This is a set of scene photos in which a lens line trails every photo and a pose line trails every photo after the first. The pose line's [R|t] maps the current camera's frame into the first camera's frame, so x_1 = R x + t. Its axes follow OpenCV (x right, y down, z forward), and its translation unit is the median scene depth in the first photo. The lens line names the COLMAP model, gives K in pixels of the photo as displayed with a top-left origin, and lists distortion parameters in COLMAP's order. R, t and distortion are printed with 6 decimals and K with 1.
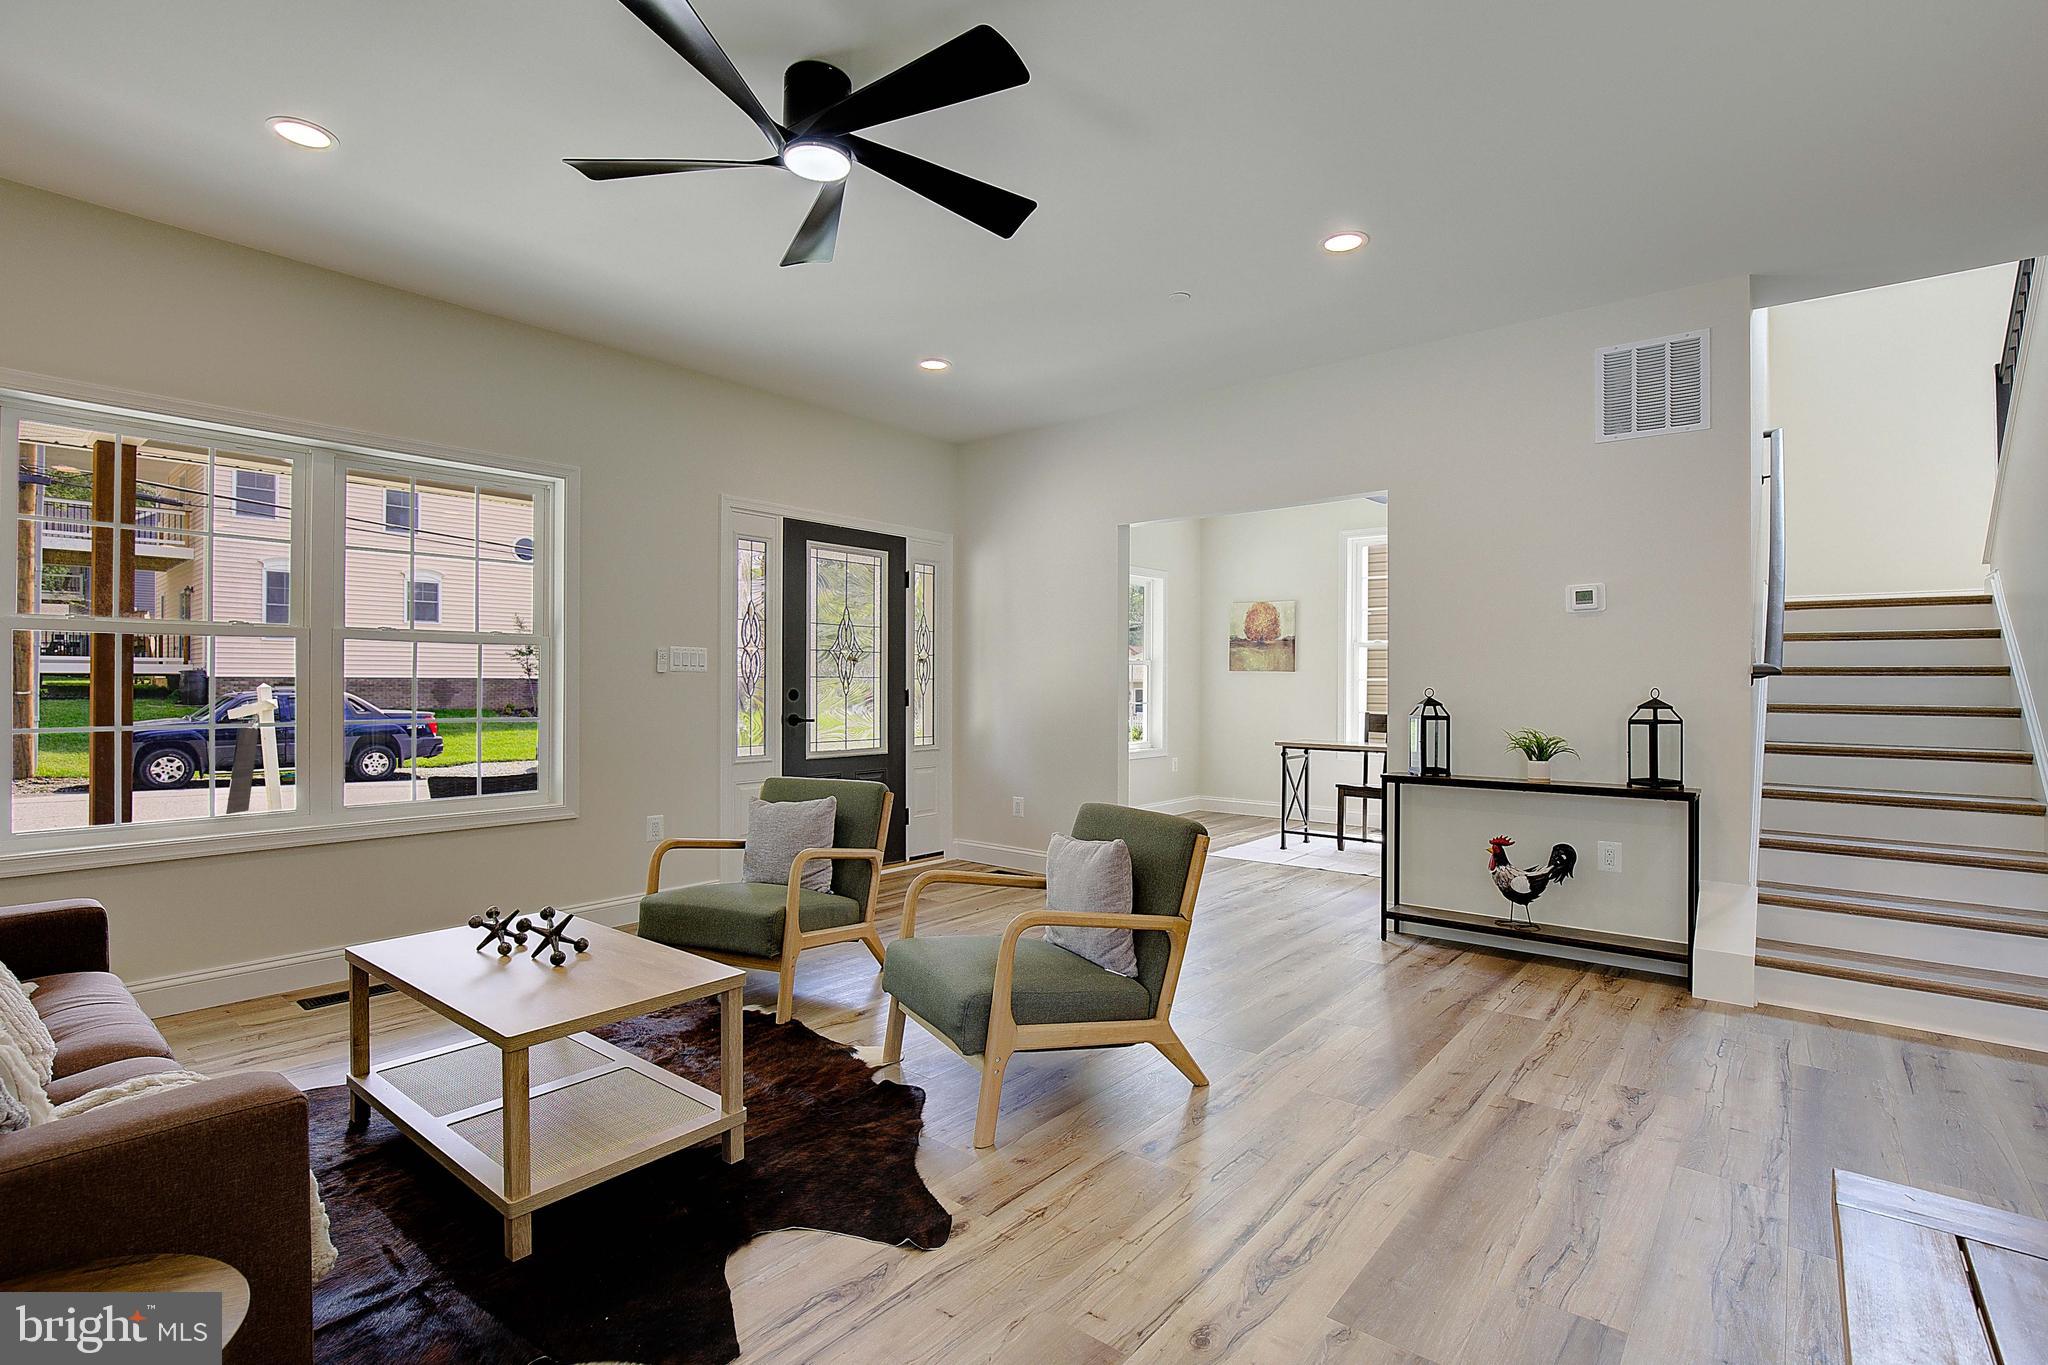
lens RADIAL K [[948.0, 0, 1050.2], [0, 948.0, 676.2], [0, 0, 1]] dist [-0.015693, 0.000301]
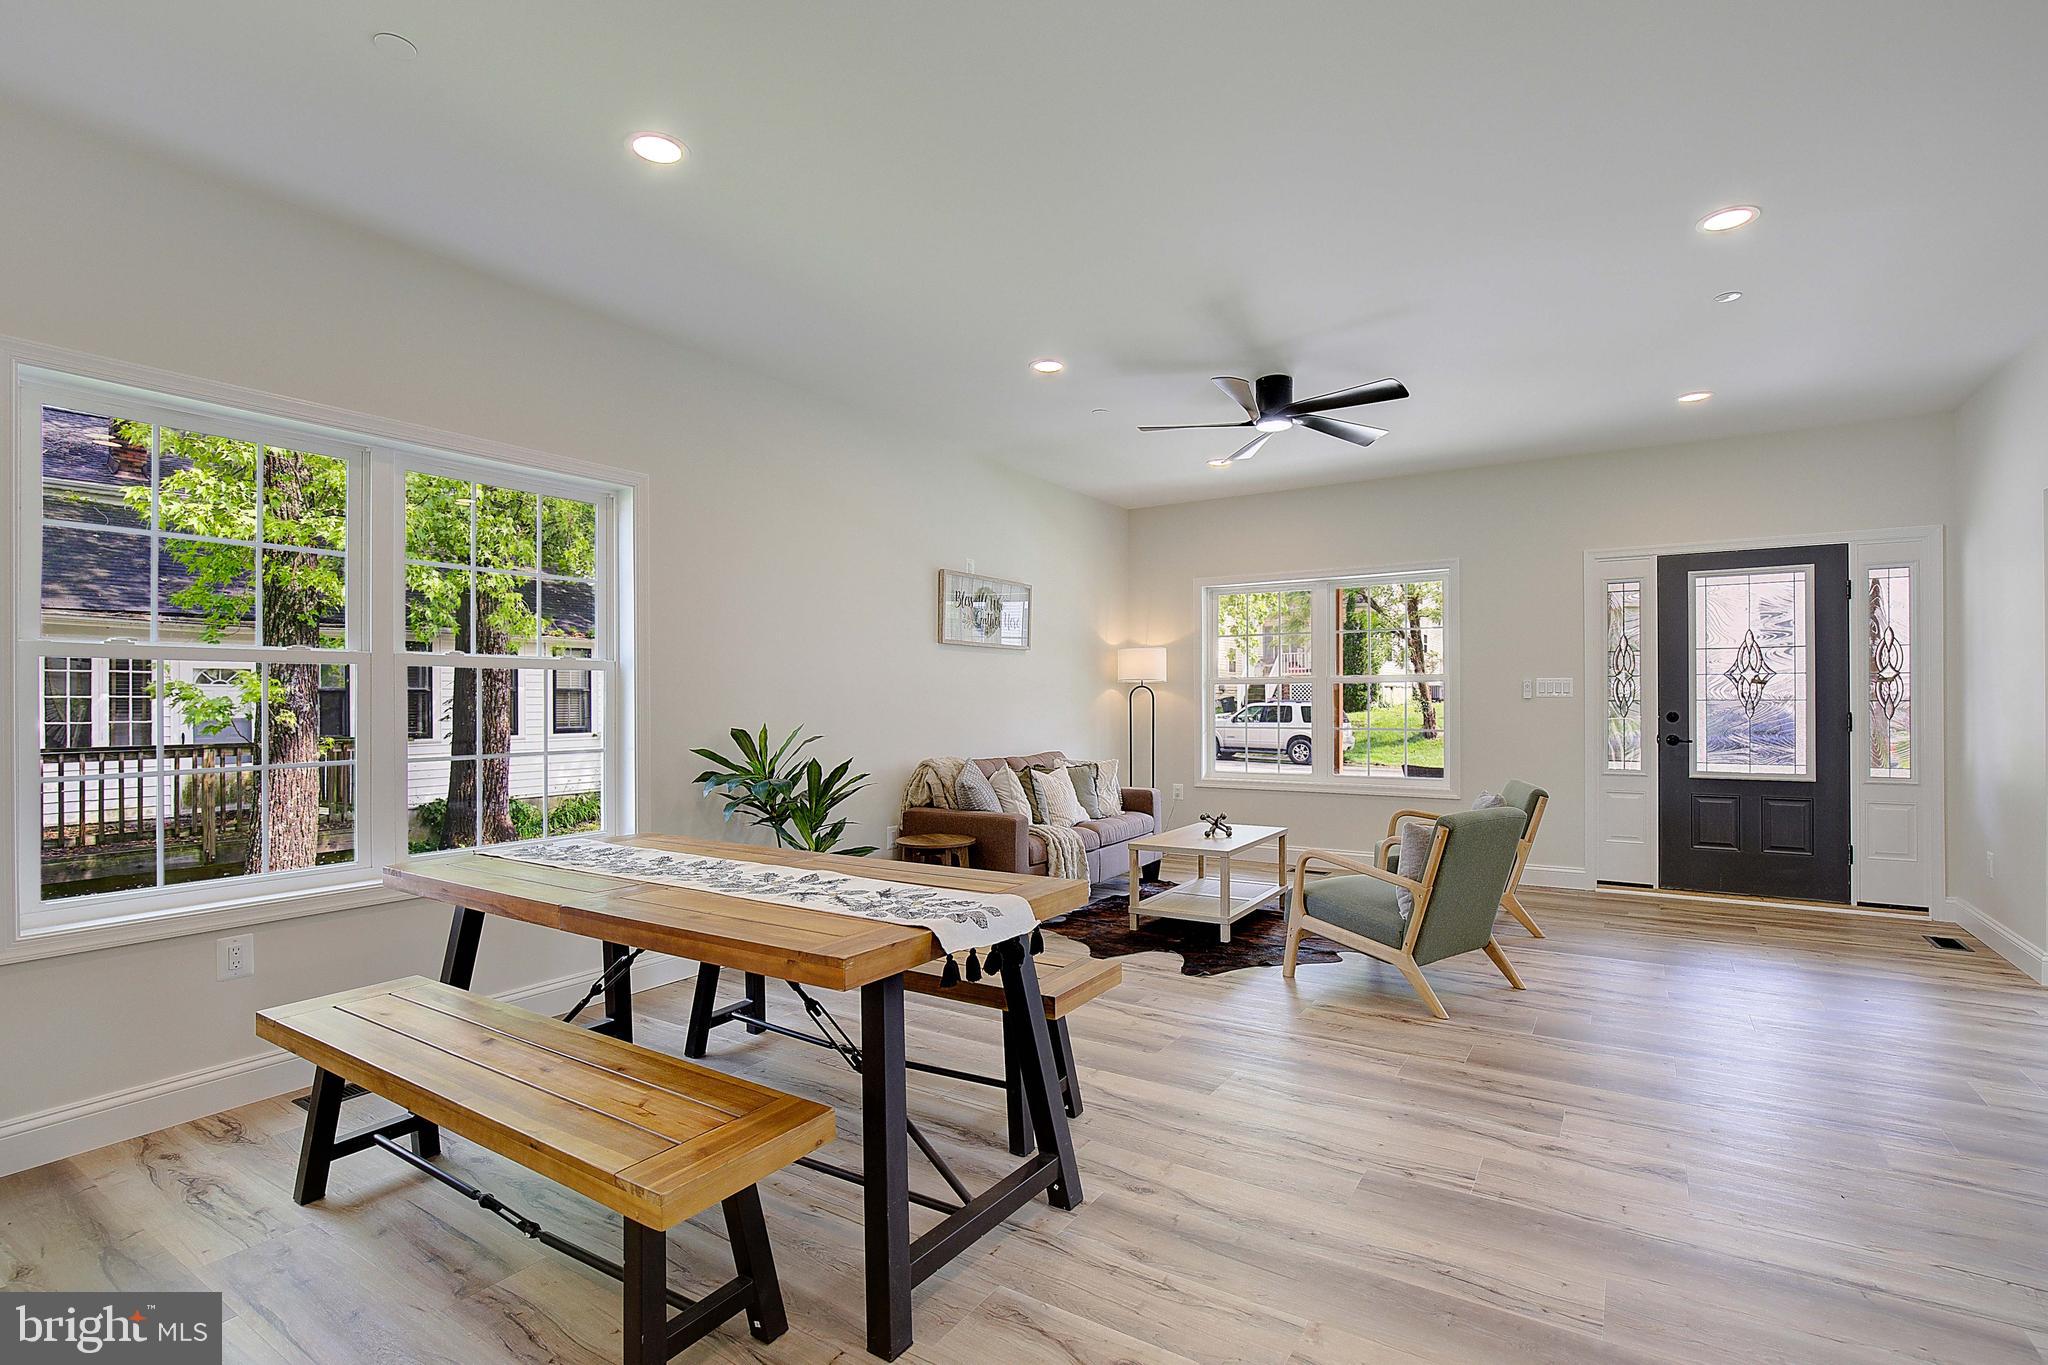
lens RADIAL K [[949.7, 0, 1046.4], [0, 949.7, 698.6], [0, 0, 1]] dist [-0.024222, 0.008107]
pose [[0.119266, -0.007743, -0.992832, 0.714392], [0.012343, 0.999904, -0.006315, -0.003509], [0.992786, -0.011502, 0.119350, 0.158394]]
